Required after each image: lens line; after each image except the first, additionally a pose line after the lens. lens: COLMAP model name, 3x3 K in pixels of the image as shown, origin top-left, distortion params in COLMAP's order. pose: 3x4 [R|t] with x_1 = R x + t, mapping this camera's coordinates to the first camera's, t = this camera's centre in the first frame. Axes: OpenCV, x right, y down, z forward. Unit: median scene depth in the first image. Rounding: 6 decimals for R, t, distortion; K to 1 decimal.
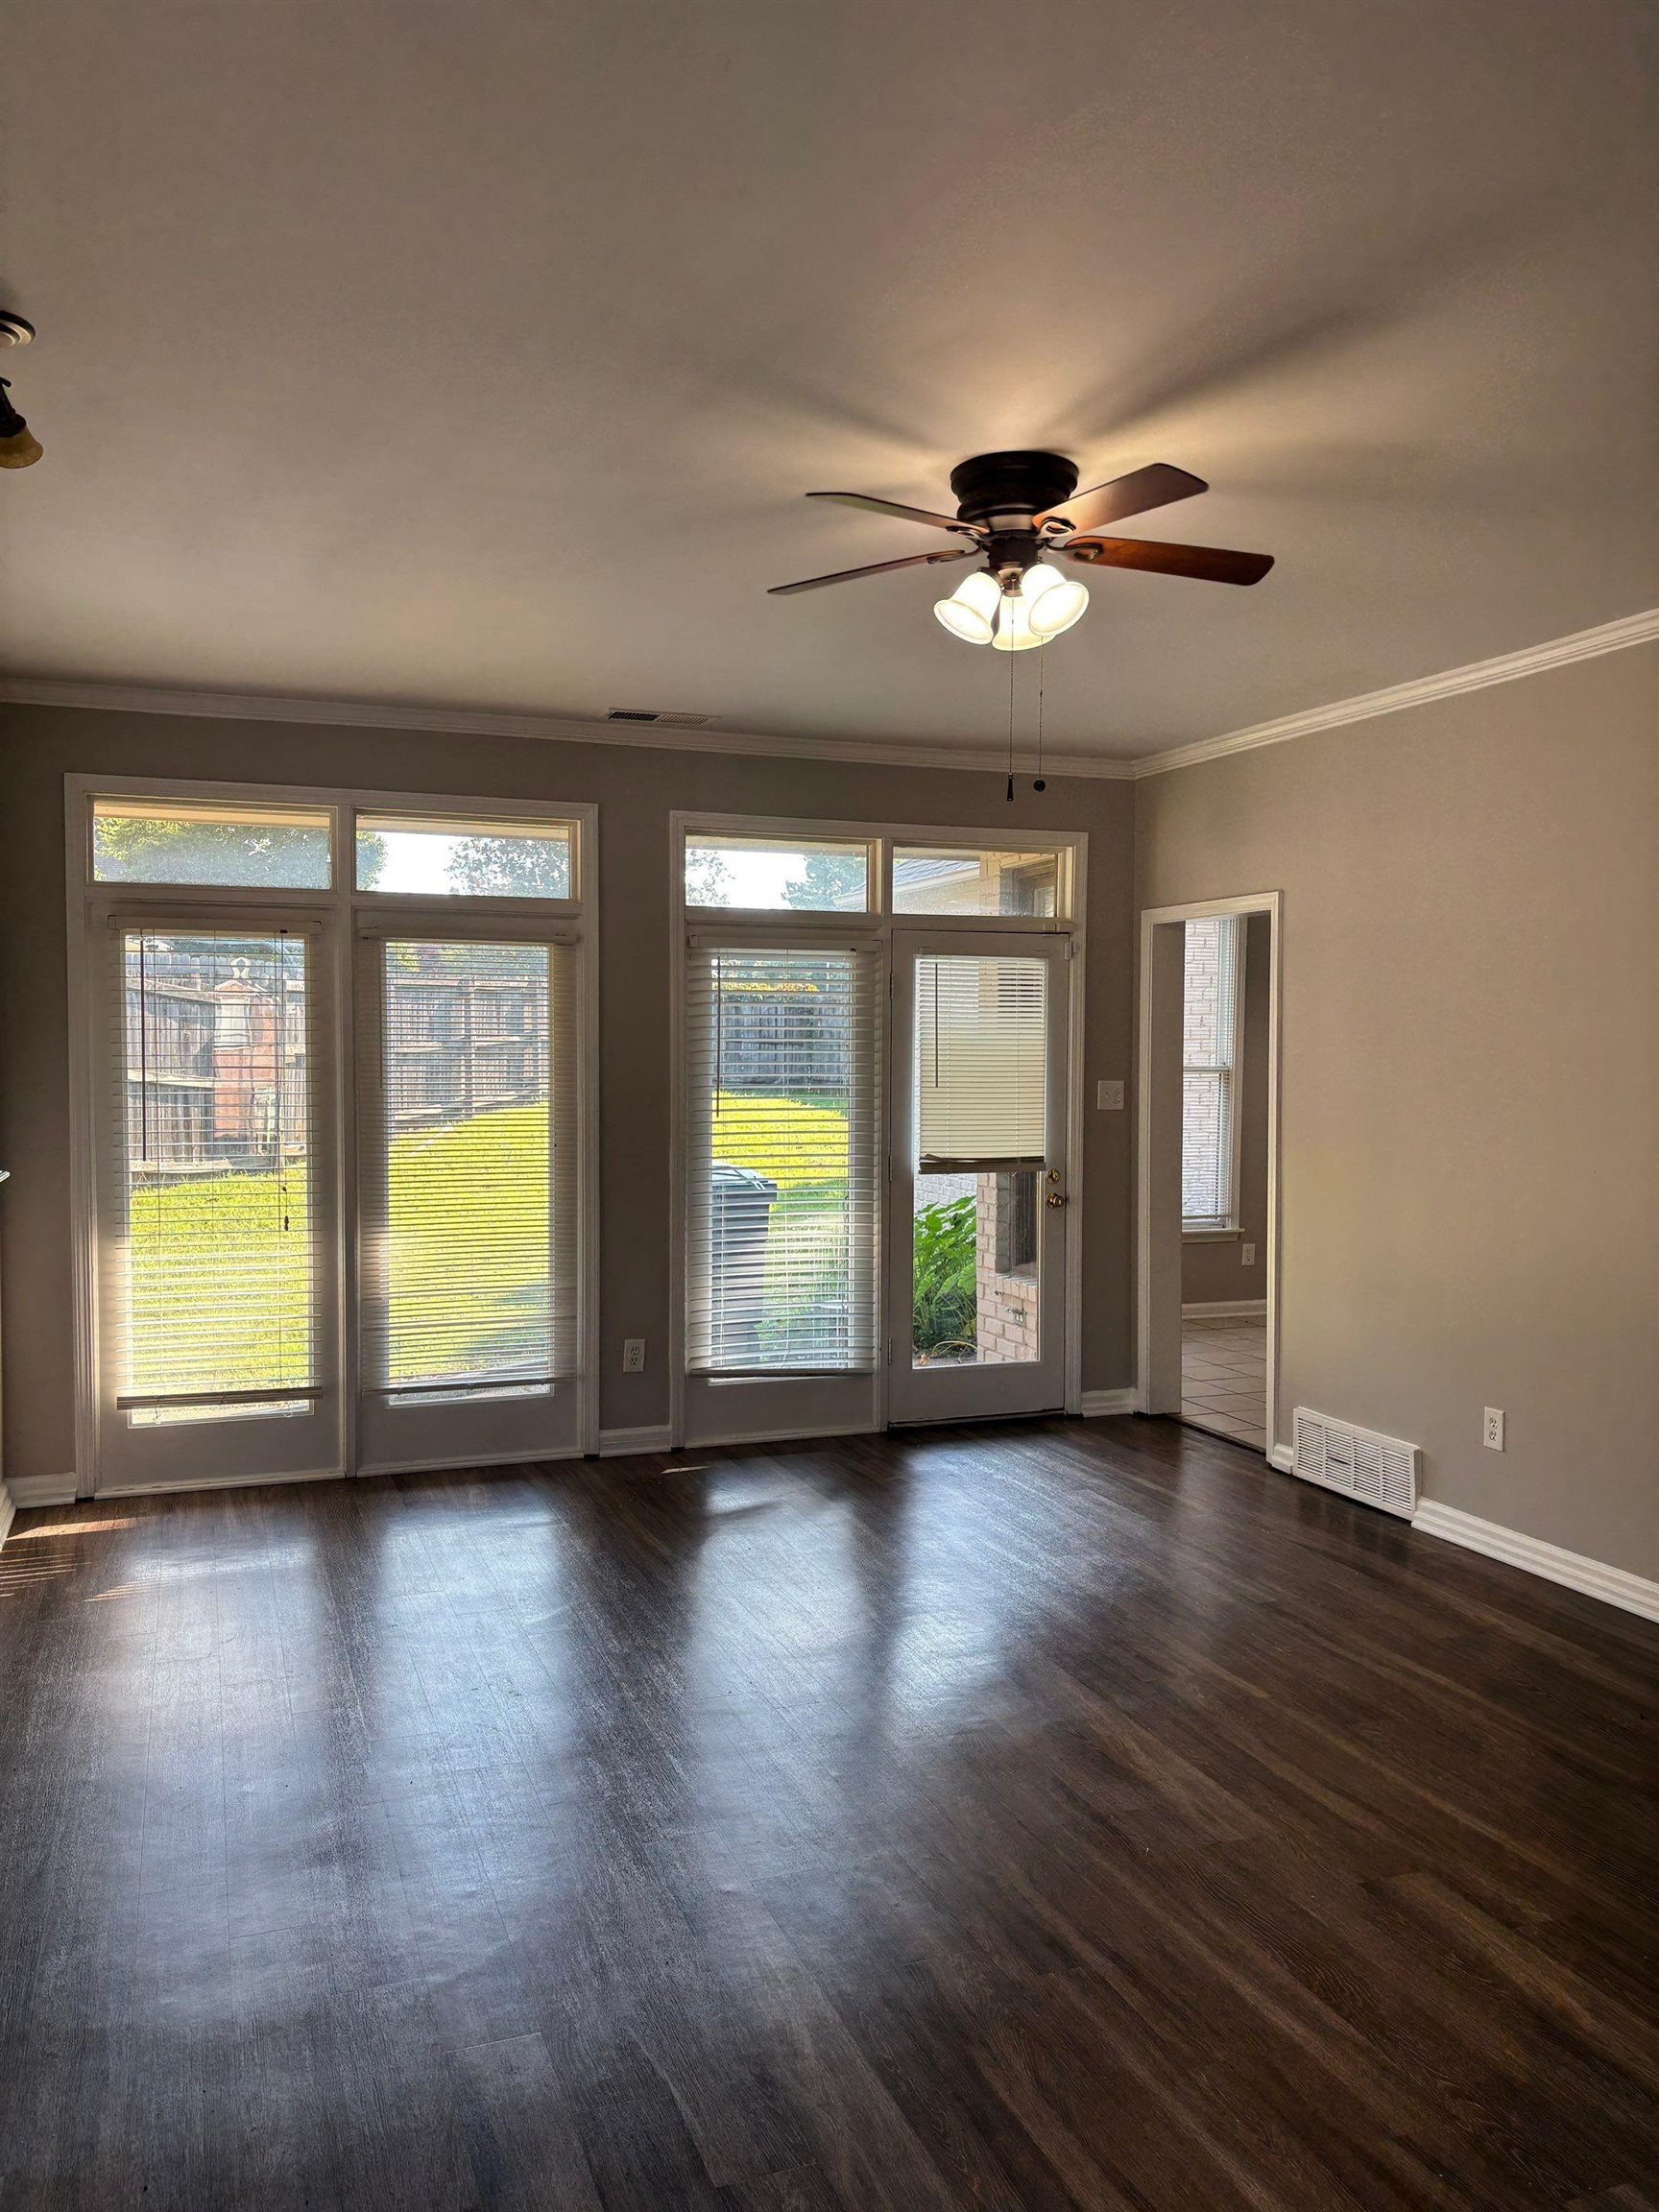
lens RADIAL K [[1674.2, 0, 816.1], [0, 1674.2, 1091.3], [0, 0, 1]] dist [0.046478, -0.055670]
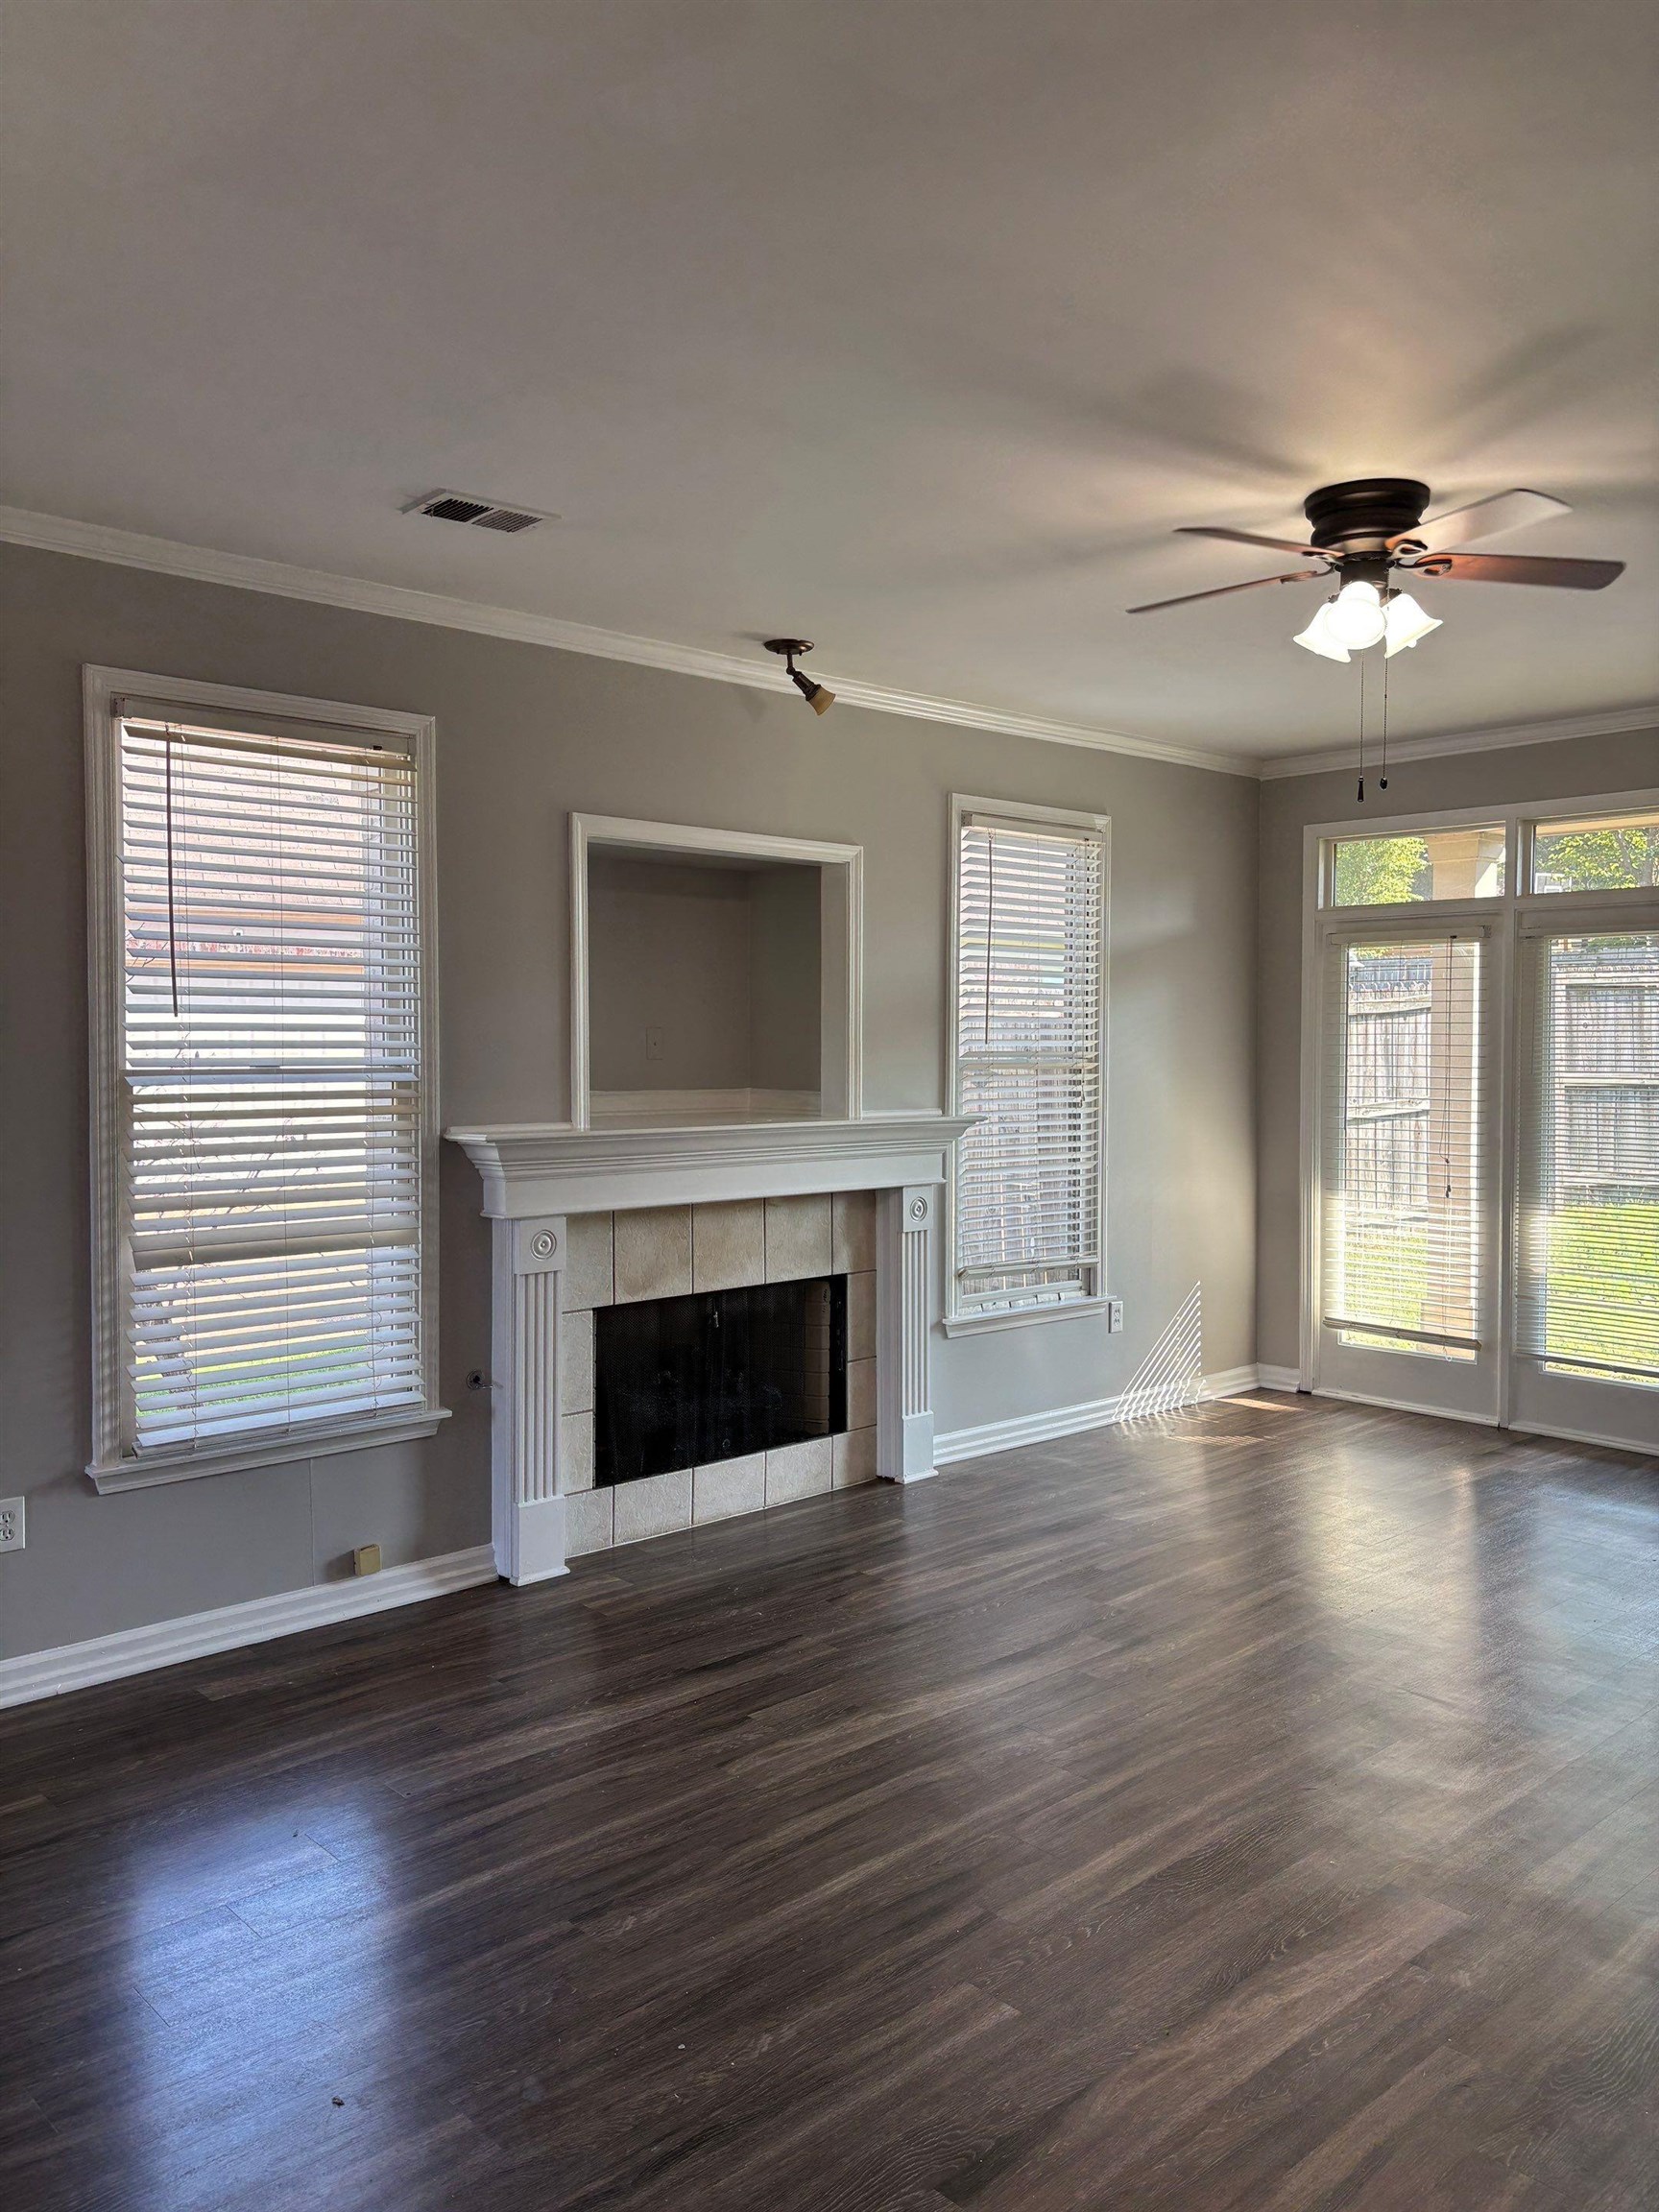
lens RADIAL K [[1674.2, 0, 821.5], [0, 1674.2, 1113.3], [0, 0, 1]] dist [0.046478, -0.055670]
pose [[0.376368, 0.037432, -0.925714, 0.593464], [-0.023095, 0.999252, 0.031016, -0.000700], [0.926182, 0.009706, 0.376951, 0.173298]]
